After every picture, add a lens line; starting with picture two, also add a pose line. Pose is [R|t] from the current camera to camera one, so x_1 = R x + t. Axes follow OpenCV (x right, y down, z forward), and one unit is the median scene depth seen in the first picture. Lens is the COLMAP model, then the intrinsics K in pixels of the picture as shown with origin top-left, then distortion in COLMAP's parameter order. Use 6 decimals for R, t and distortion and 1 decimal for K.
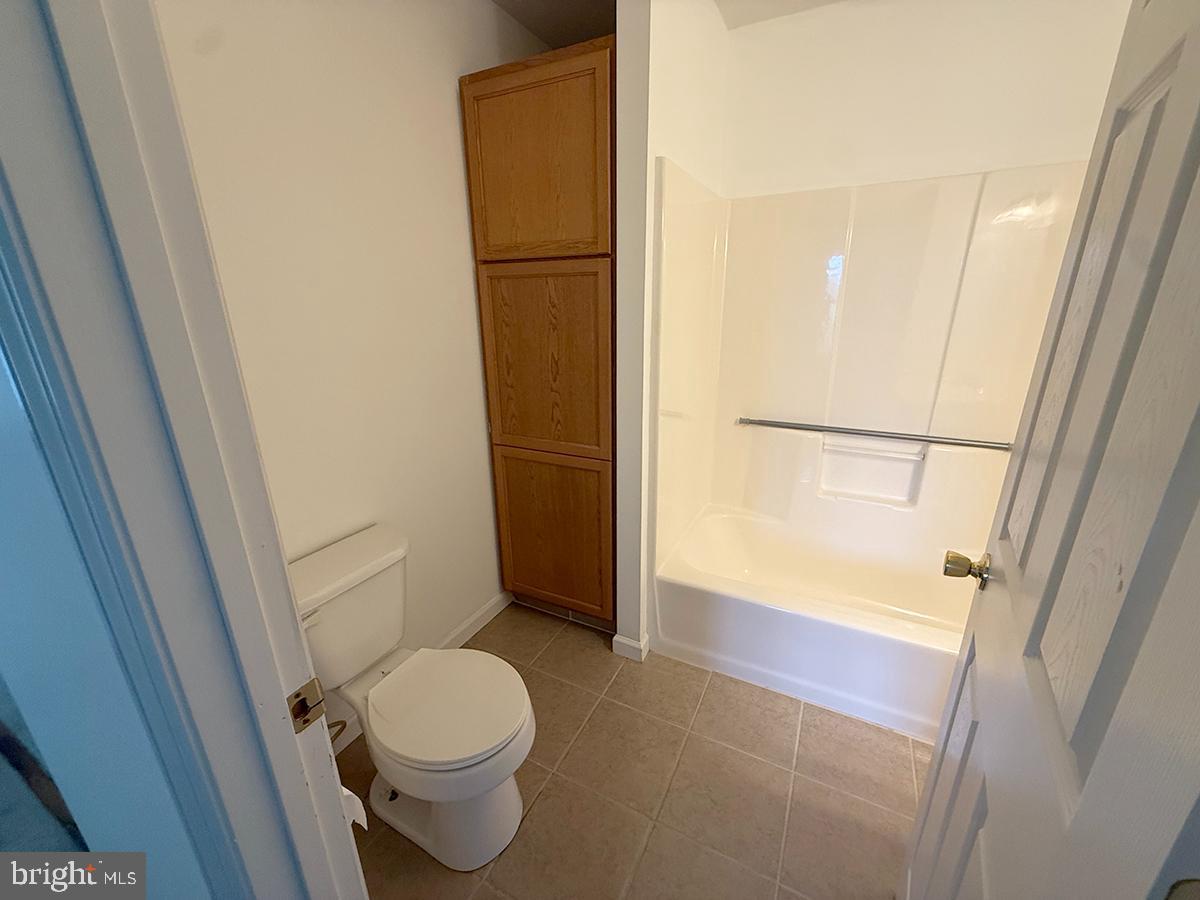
lens RADIAL K [[477.3, 0, 600.9], [0, 477.3, 449.8], [0, 0, 1]] dist [0.001069, -0.000639]
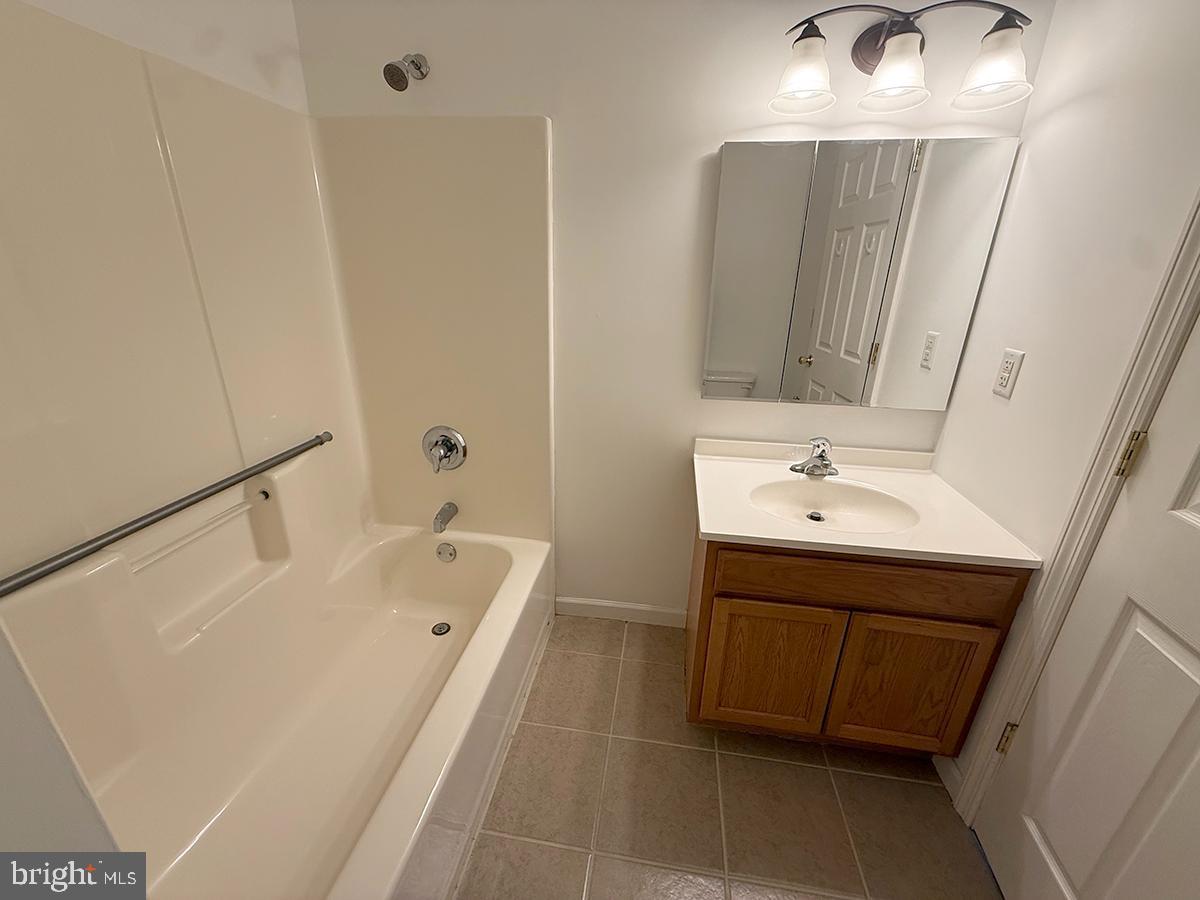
lens RADIAL K [[477.3, 0, 599.5], [0, 477.3, 451.9], [0, 0, 1]] dist [0.001069, -0.000639]
pose [[-0.311749, -0.331746, 0.890369, -0.089829], [0.280230, 0.863286, 0.419772, -0.227782], [-0.907901, 0.380371, -0.176163, 0.762744]]
